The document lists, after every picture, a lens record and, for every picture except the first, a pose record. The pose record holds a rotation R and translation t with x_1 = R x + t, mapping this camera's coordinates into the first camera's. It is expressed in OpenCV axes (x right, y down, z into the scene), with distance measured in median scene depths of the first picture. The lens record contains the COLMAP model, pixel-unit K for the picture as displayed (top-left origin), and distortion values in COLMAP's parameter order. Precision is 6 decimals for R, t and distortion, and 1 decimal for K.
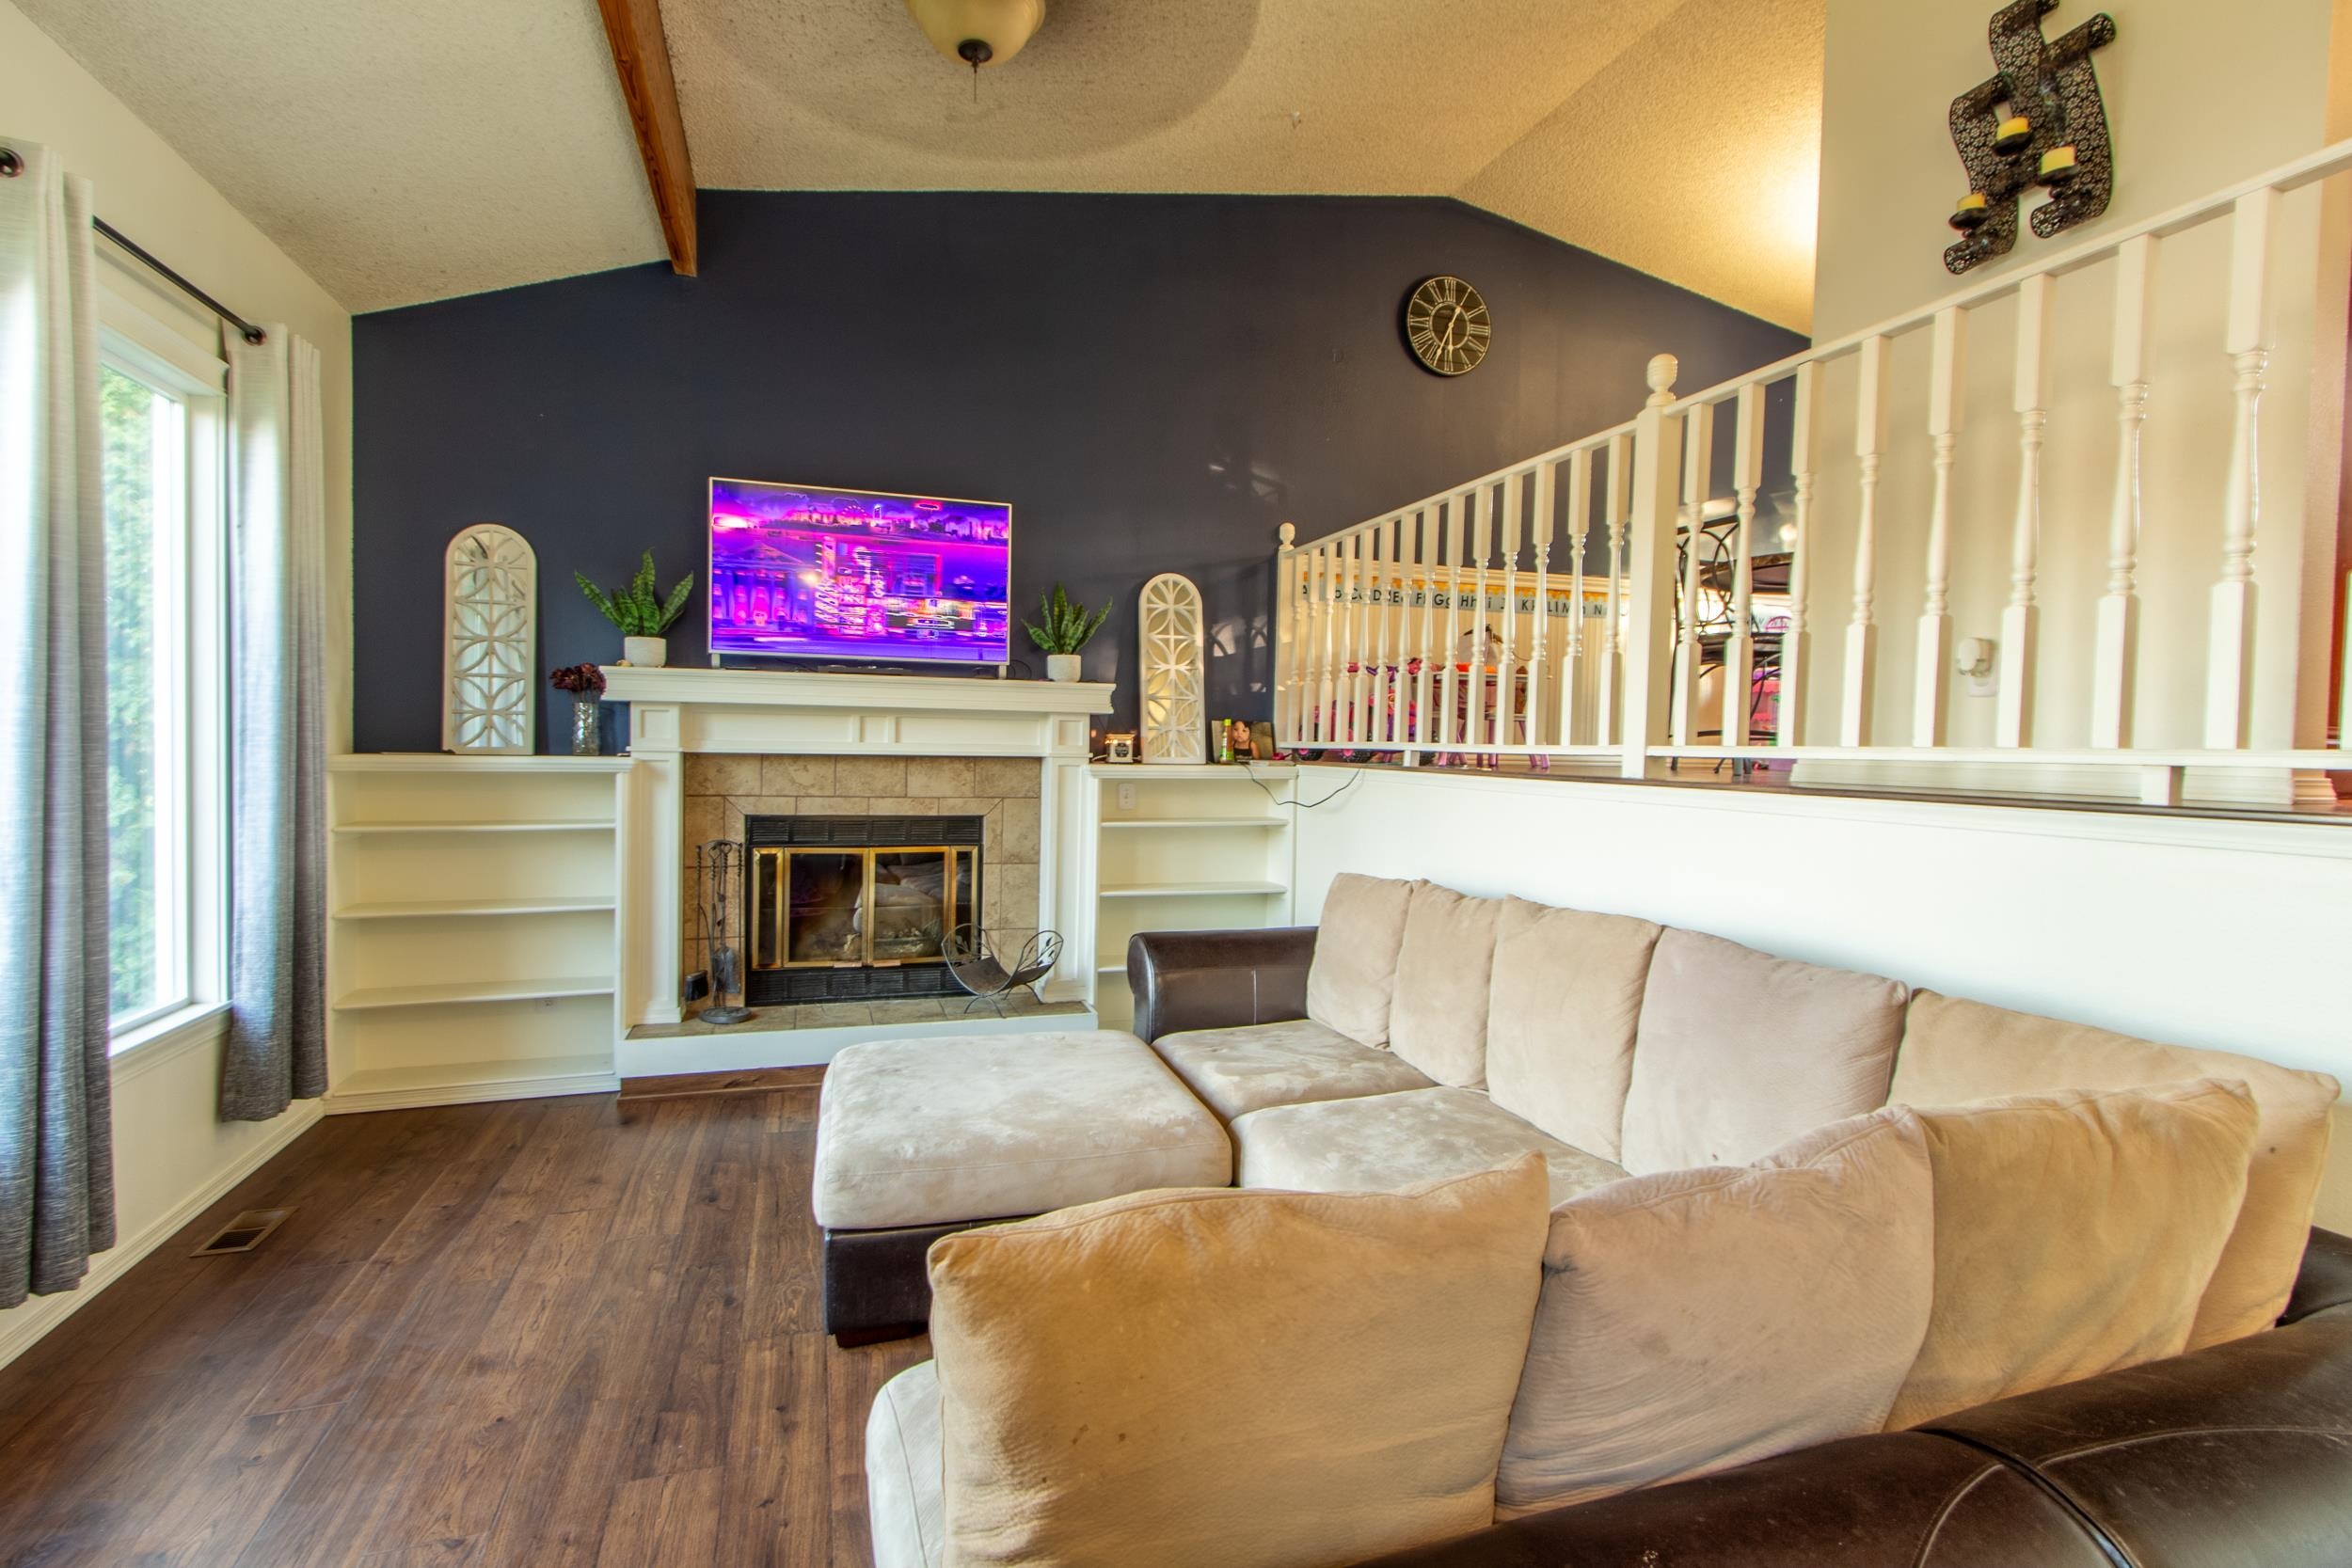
lens RADIAL K [[1088.7, 0, 1171.3], [0, 1088.7, 779.5], [0, 0, 1]] dist [0.010198, -0.002228]
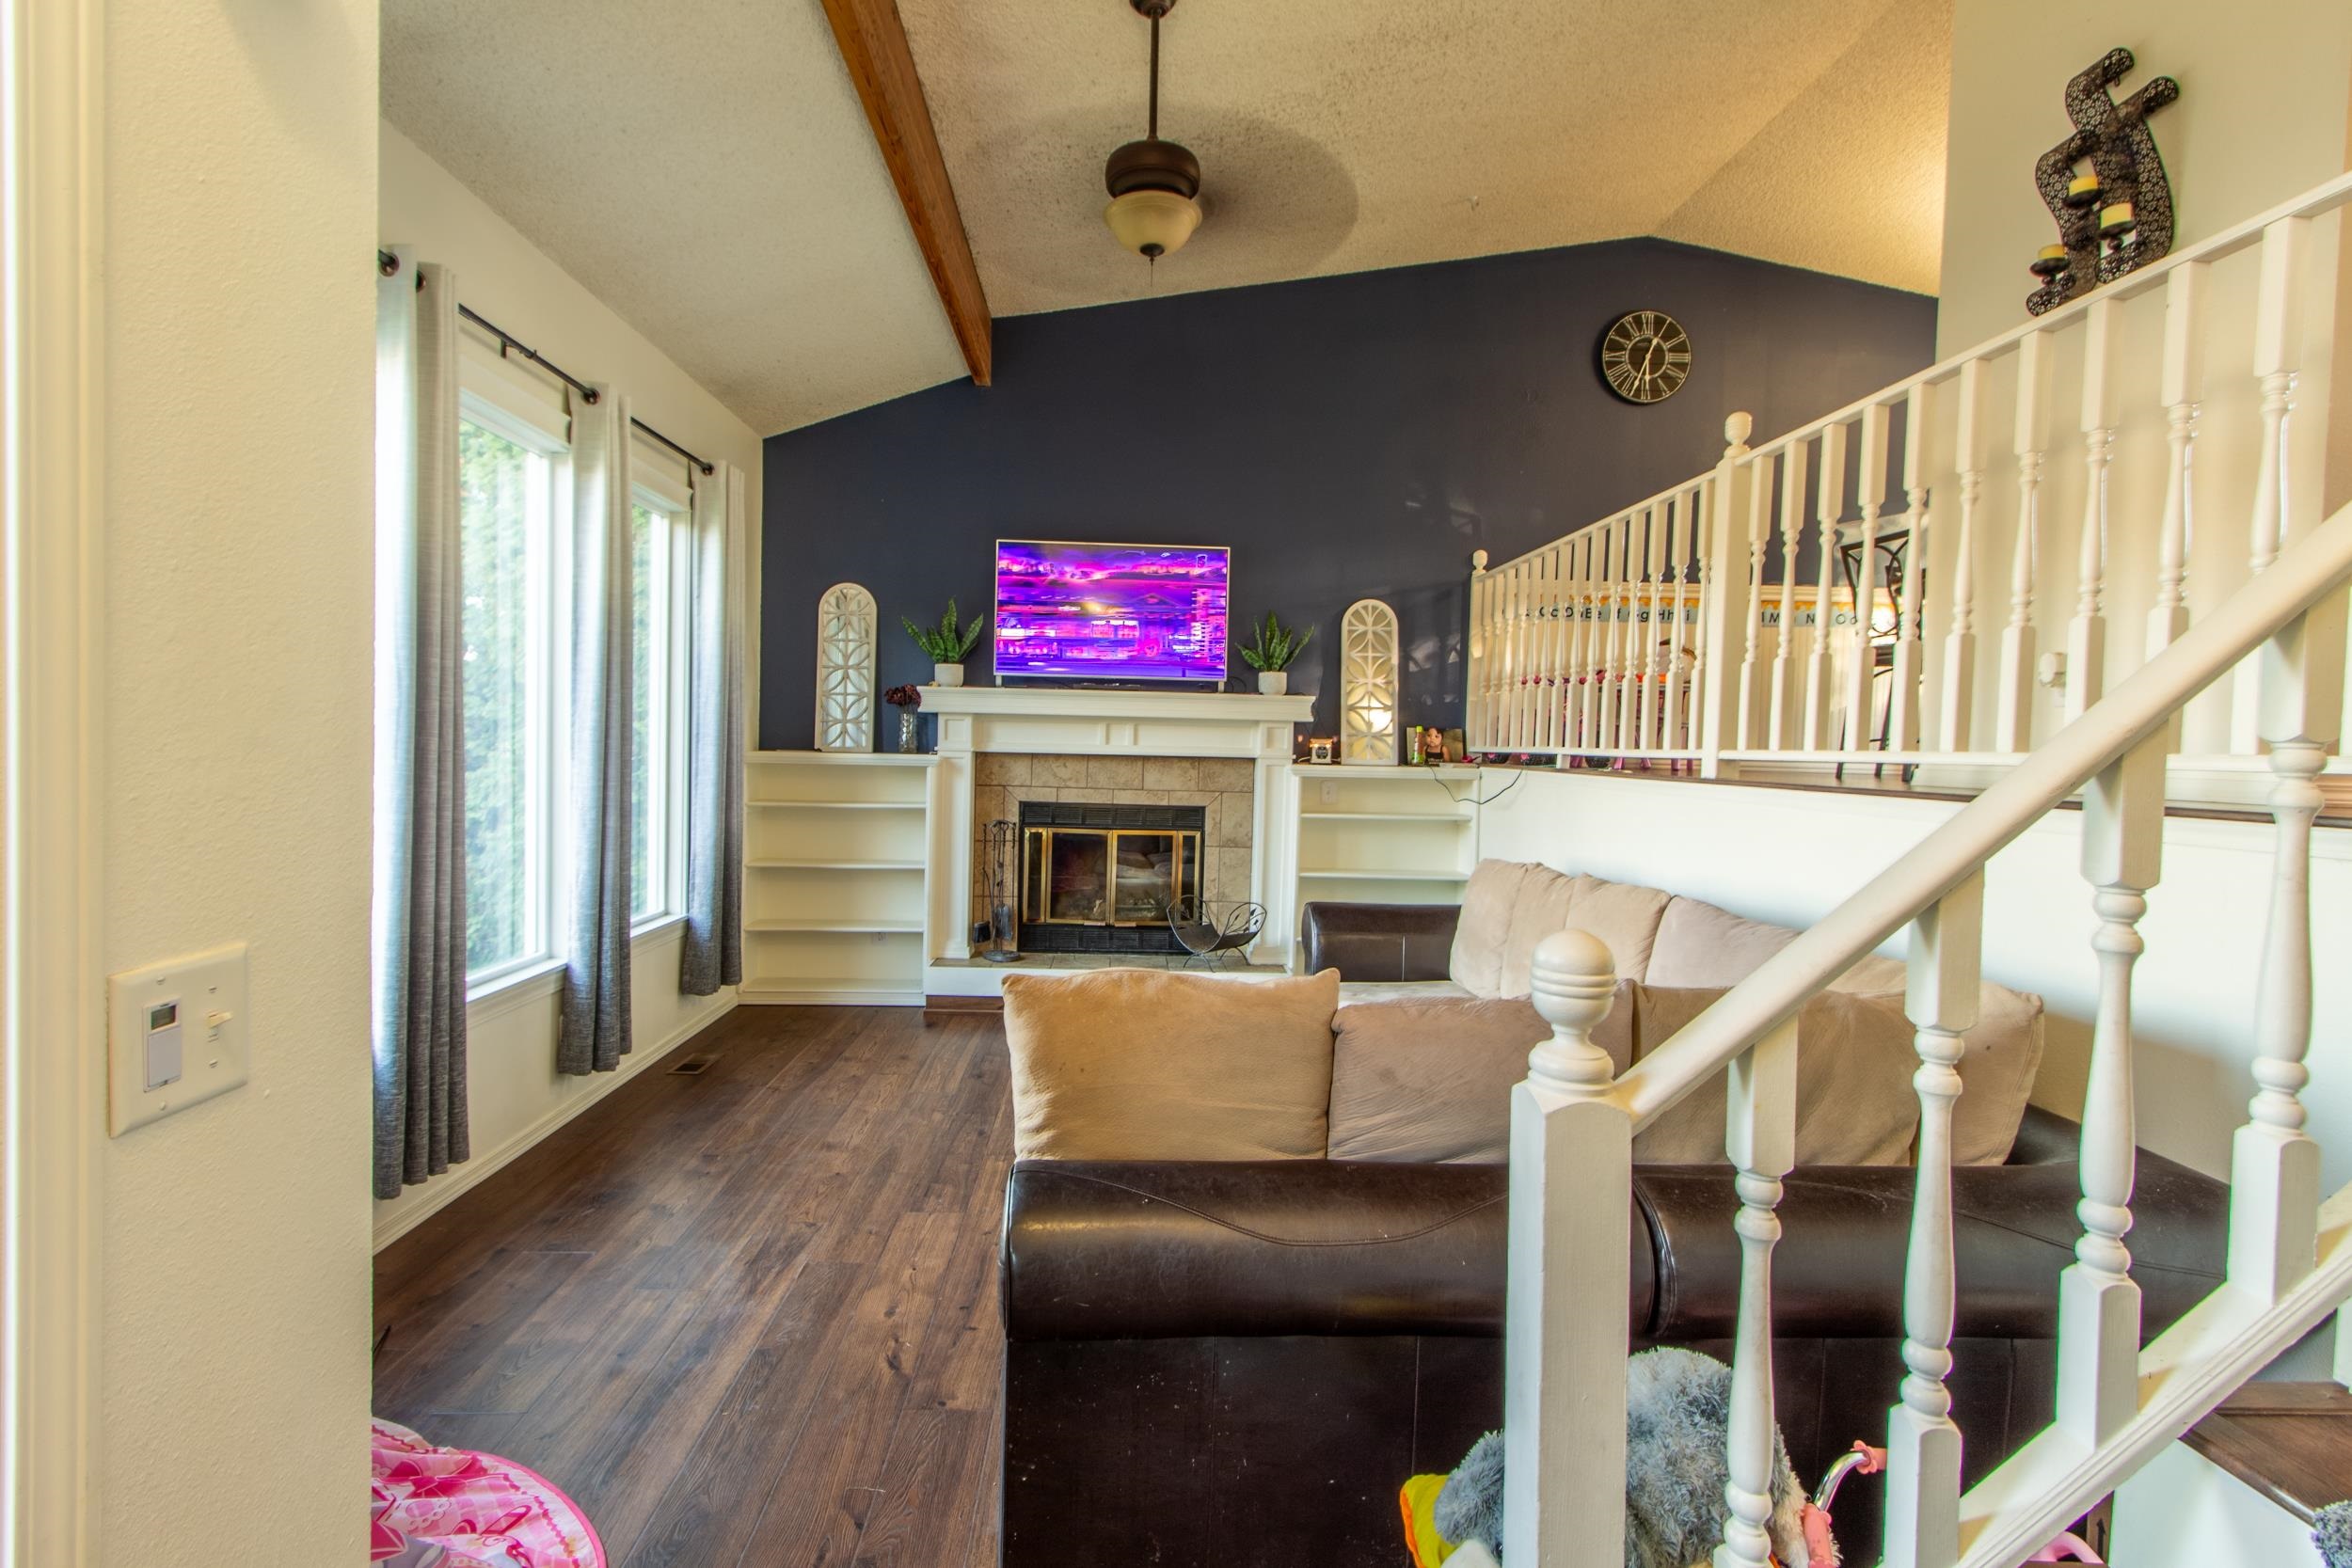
lens RADIAL K [[1088.7, 0, 1175.6], [0, 1088.7, 782.9], [0, 0, 1]] dist [0.010198, -0.002228]
pose [[0.963445, 0.014643, -0.267507, 0.169029], [-0.015176, 0.999885, 0.000074, 0.011160], [0.267478, 0.003988, 0.963556, -0.242997]]
